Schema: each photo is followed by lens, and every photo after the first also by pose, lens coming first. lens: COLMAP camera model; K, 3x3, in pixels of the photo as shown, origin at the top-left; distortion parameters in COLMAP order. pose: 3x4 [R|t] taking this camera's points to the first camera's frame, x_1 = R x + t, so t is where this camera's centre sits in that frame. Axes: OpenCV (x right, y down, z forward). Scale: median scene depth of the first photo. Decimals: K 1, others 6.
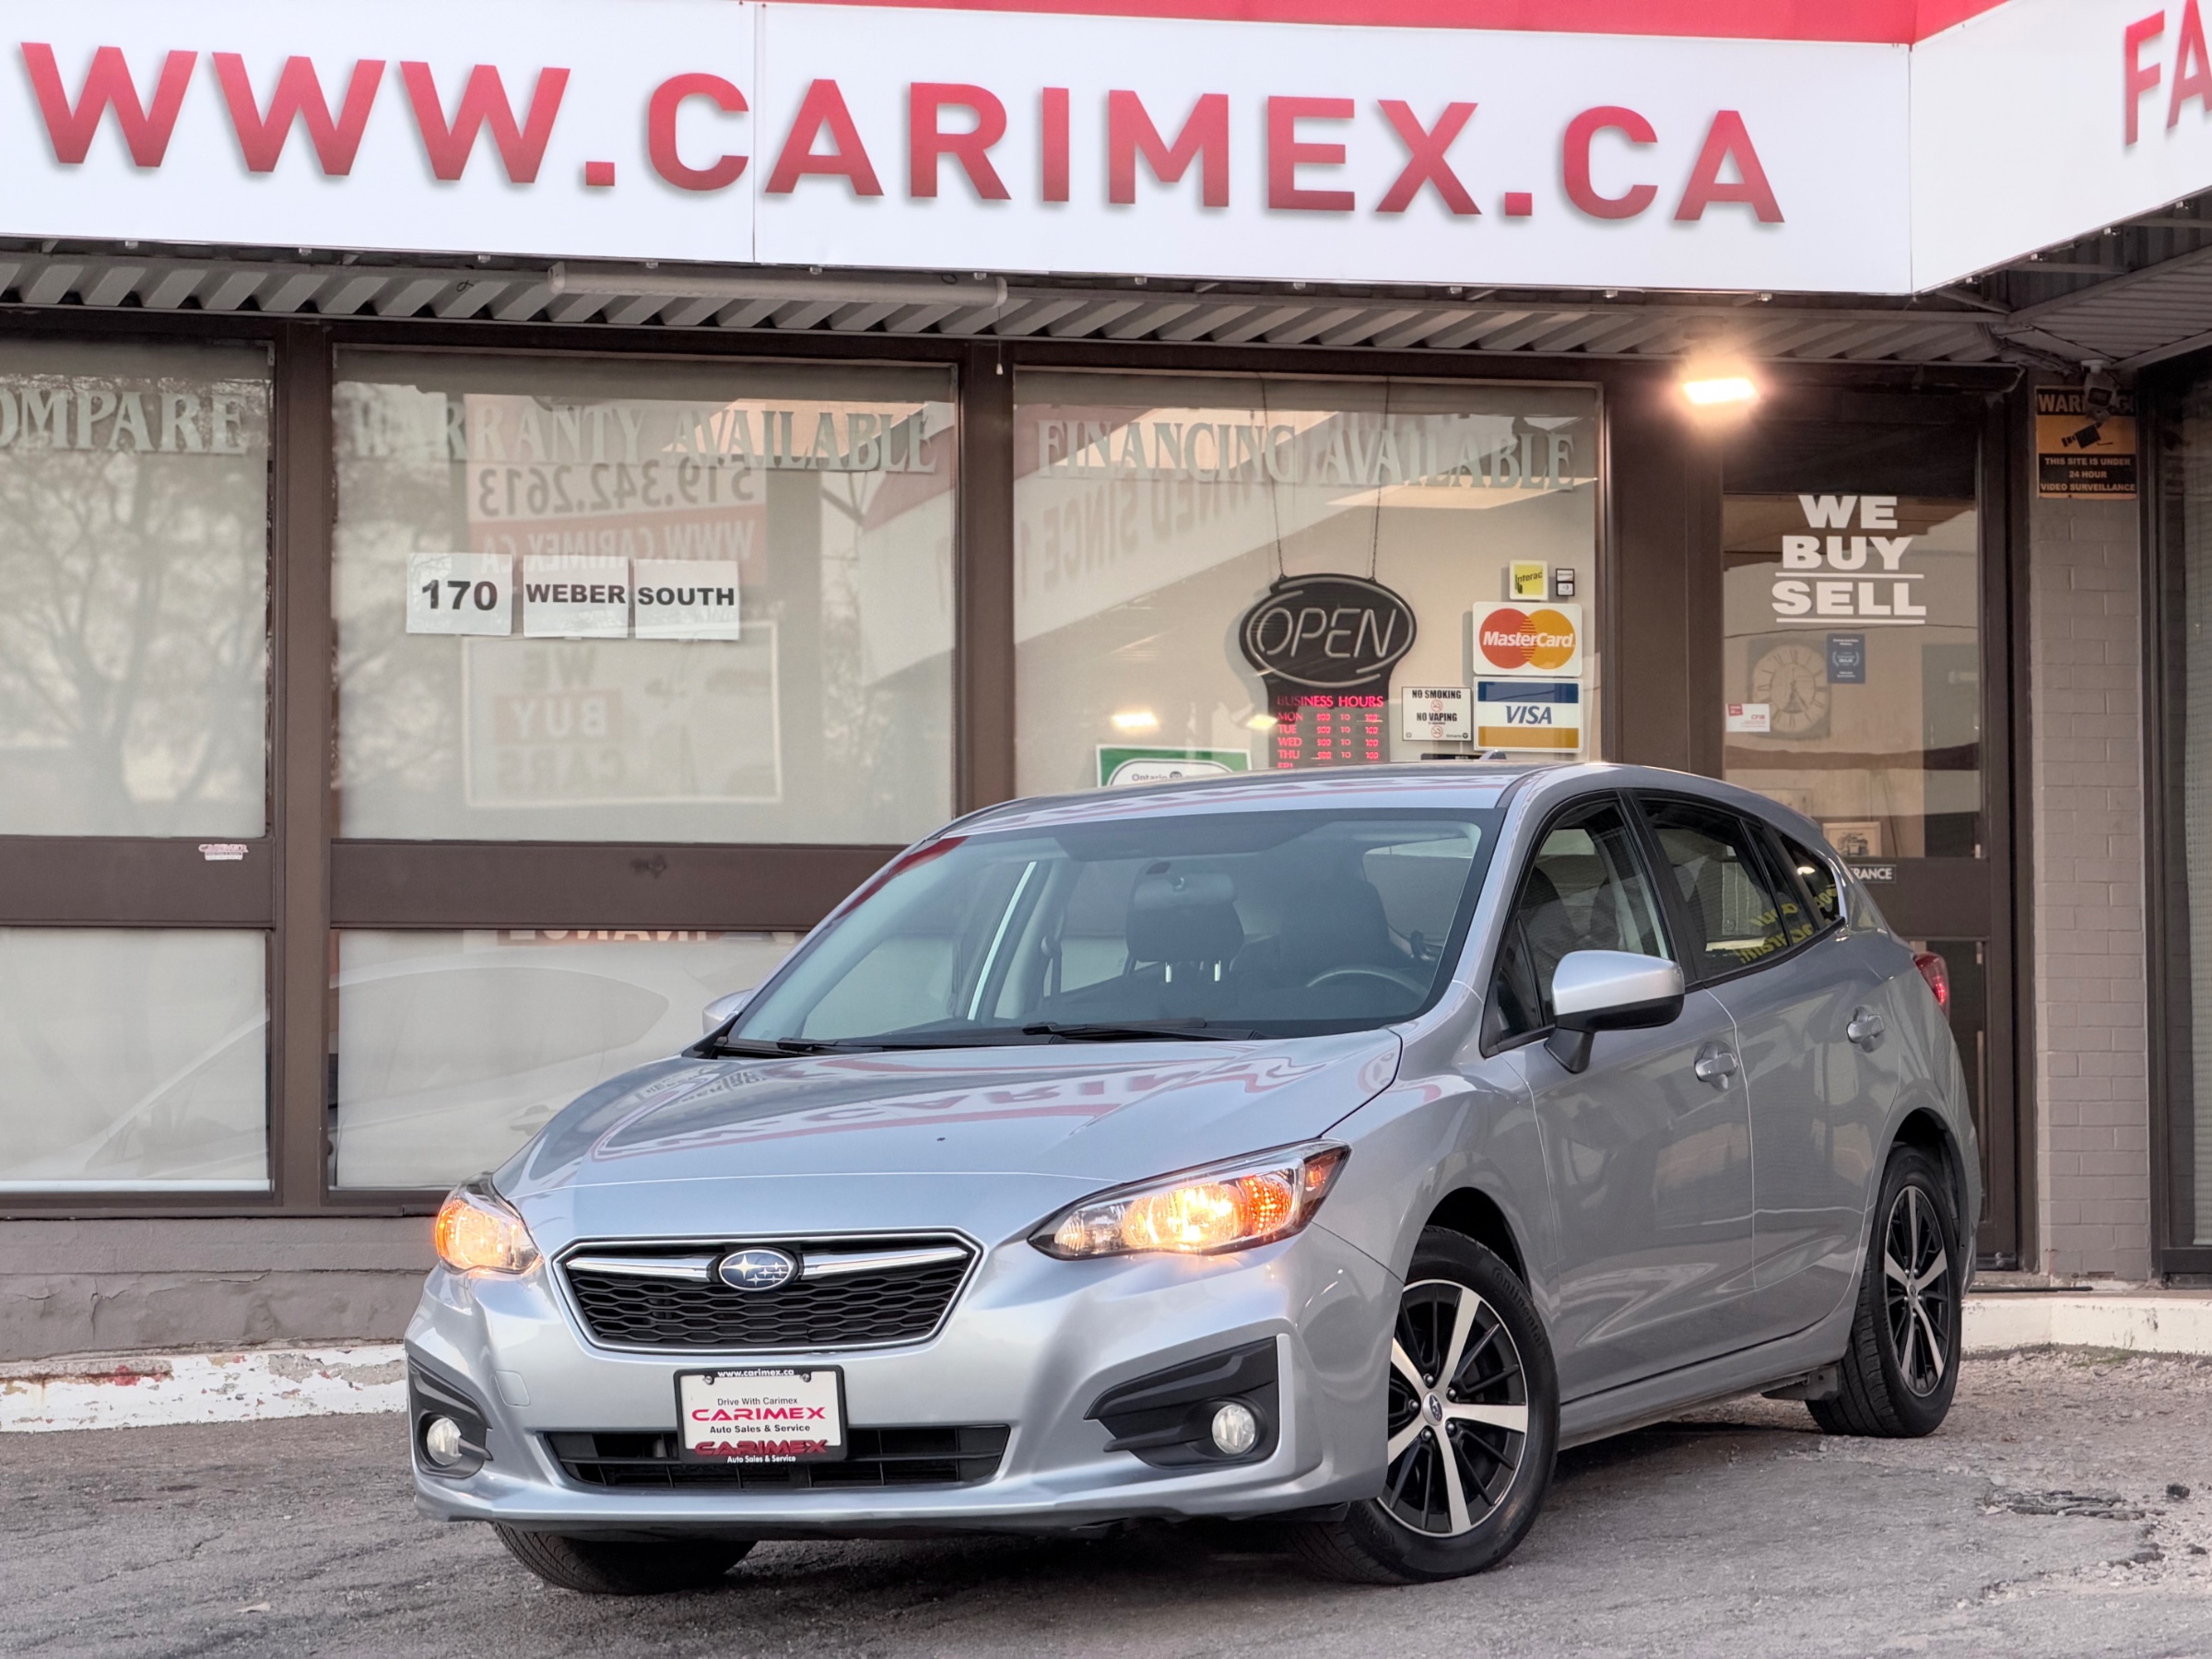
lens RADIAL K [[6499.5, 0, 1107.4], [0, 6499.5, 831.7], [0, 0, 1]] dist [0.104672, 0.000000]
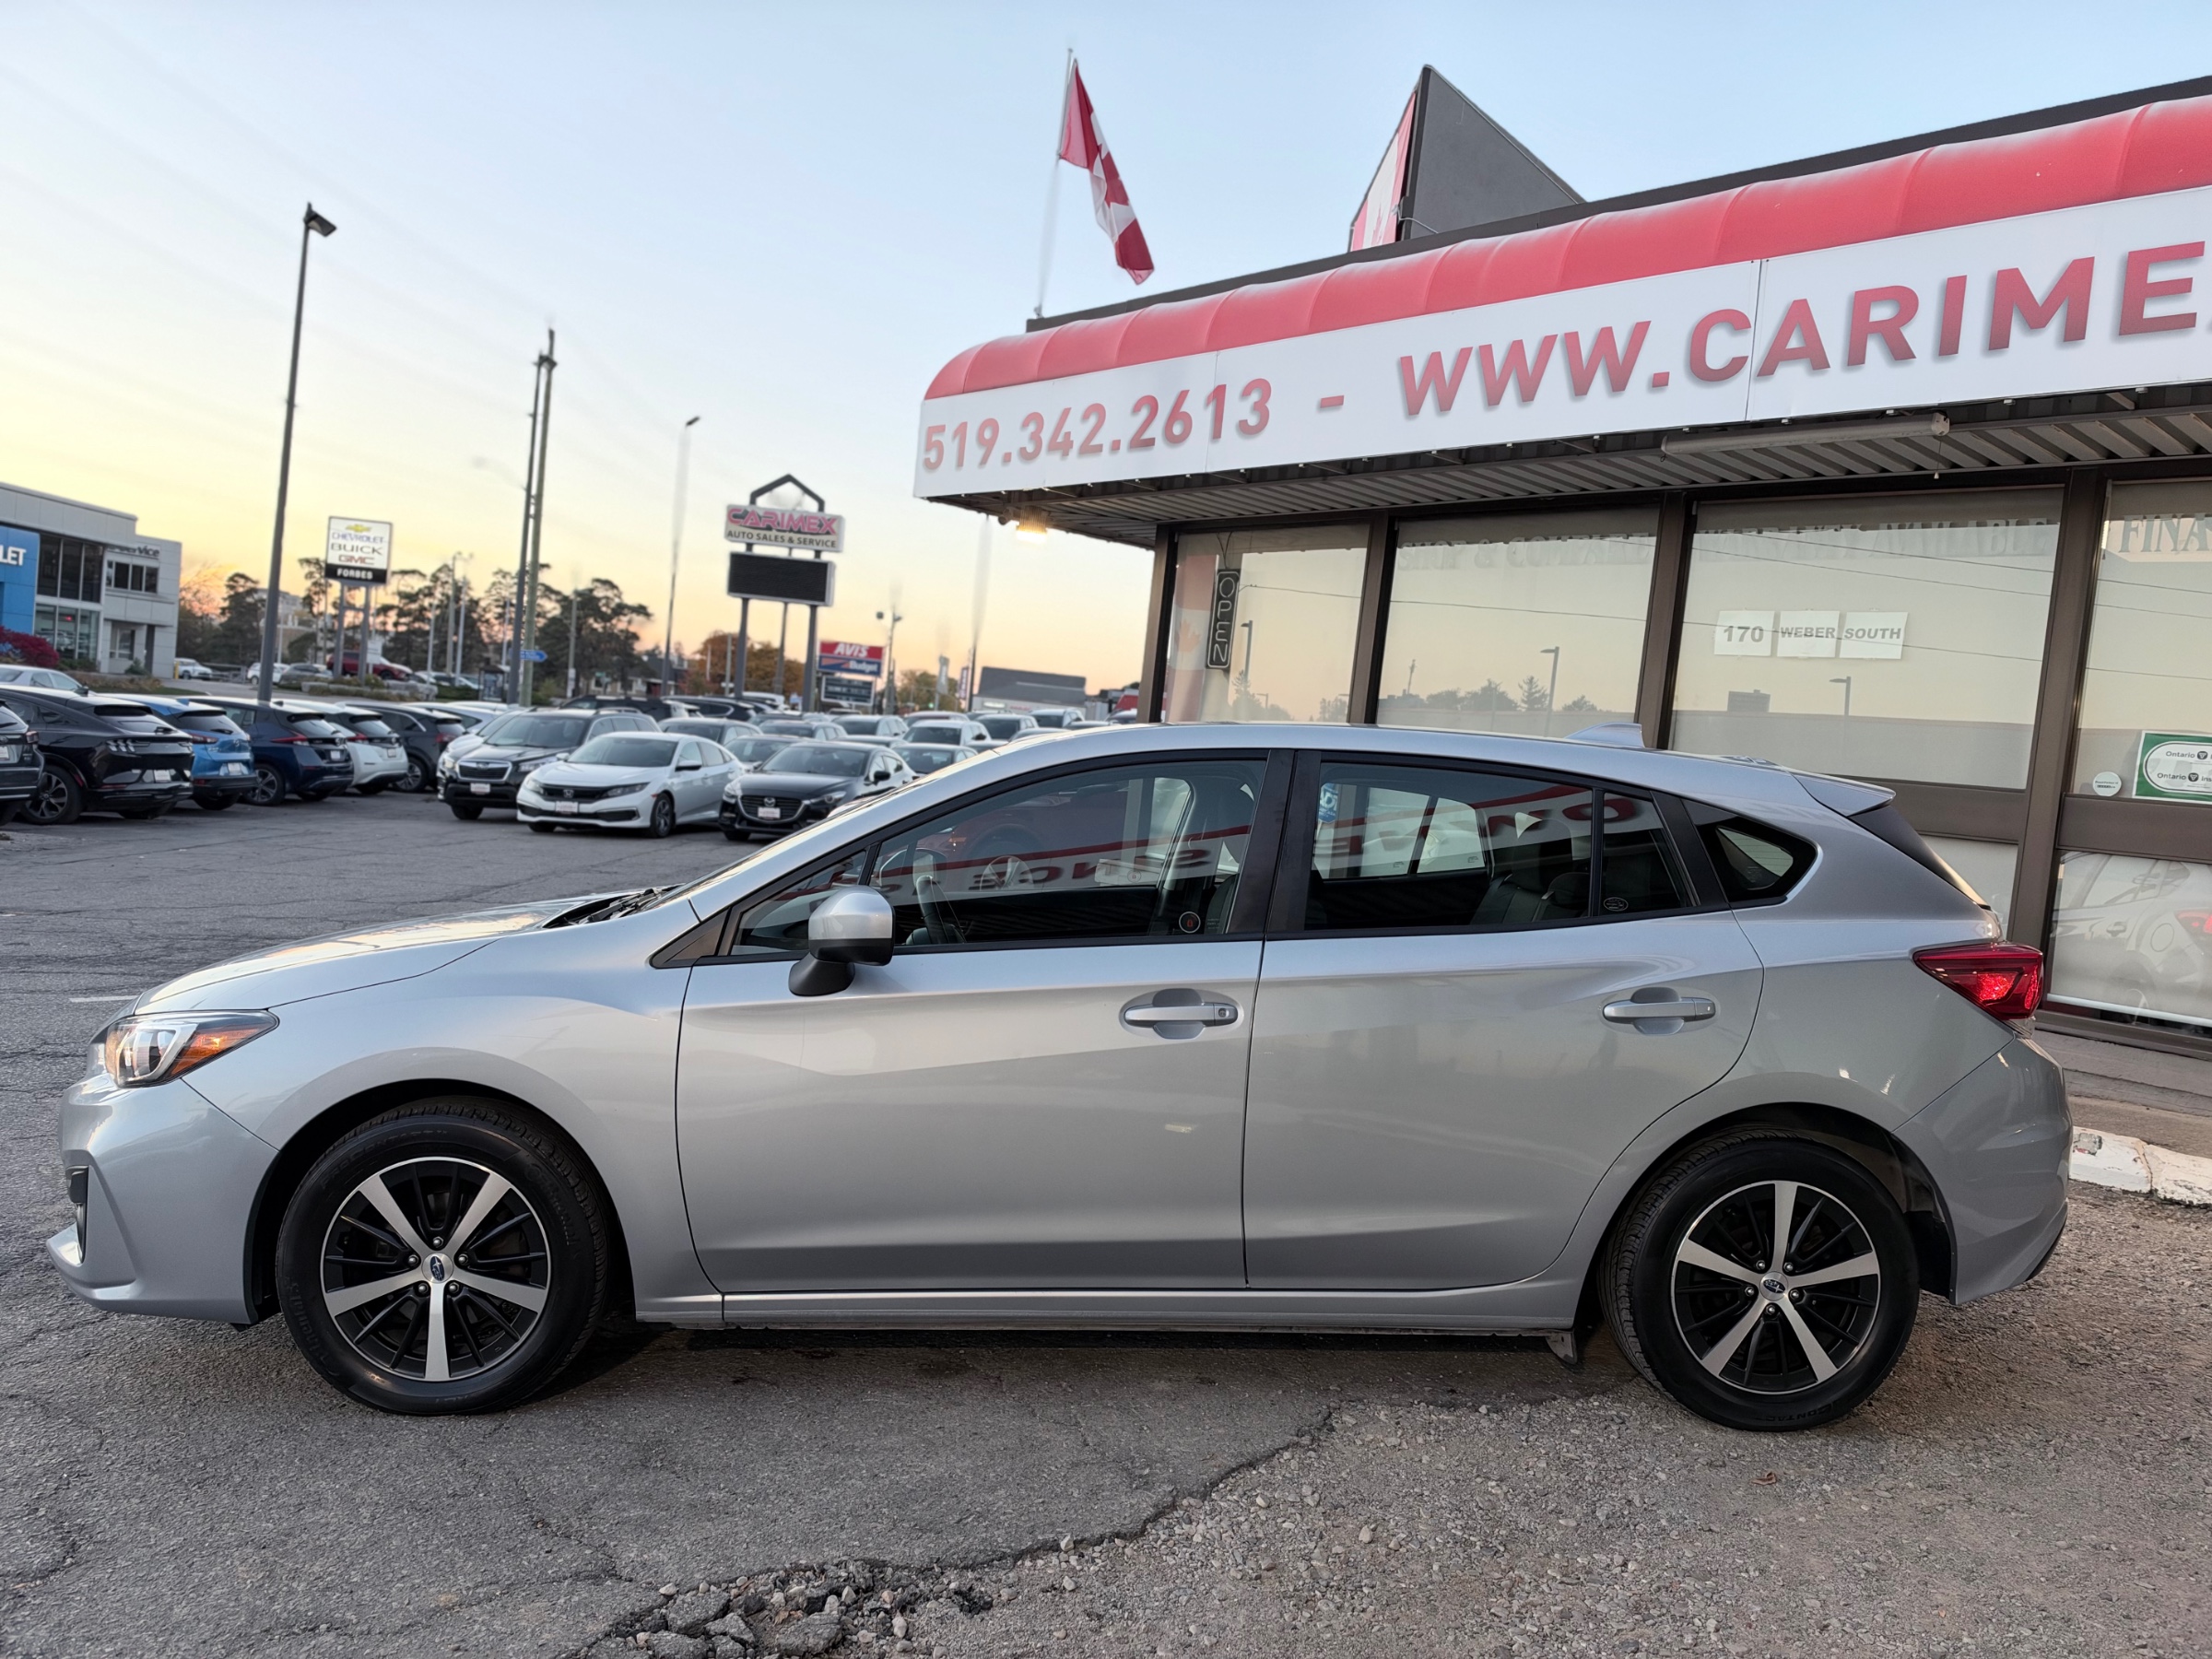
lens RADIAL K [[1641.6, 0, 1113.6], [0, 1641.6, 824.0], [0, 0, 1]] dist [0.019641, -0.015329]
pose [[0.465564, 0.087923, -0.880636, 0.243210], [-0.042723, 0.996126, 0.076867, -0.011818], [0.883982, 0.001836, 0.467517, 0.661410]]
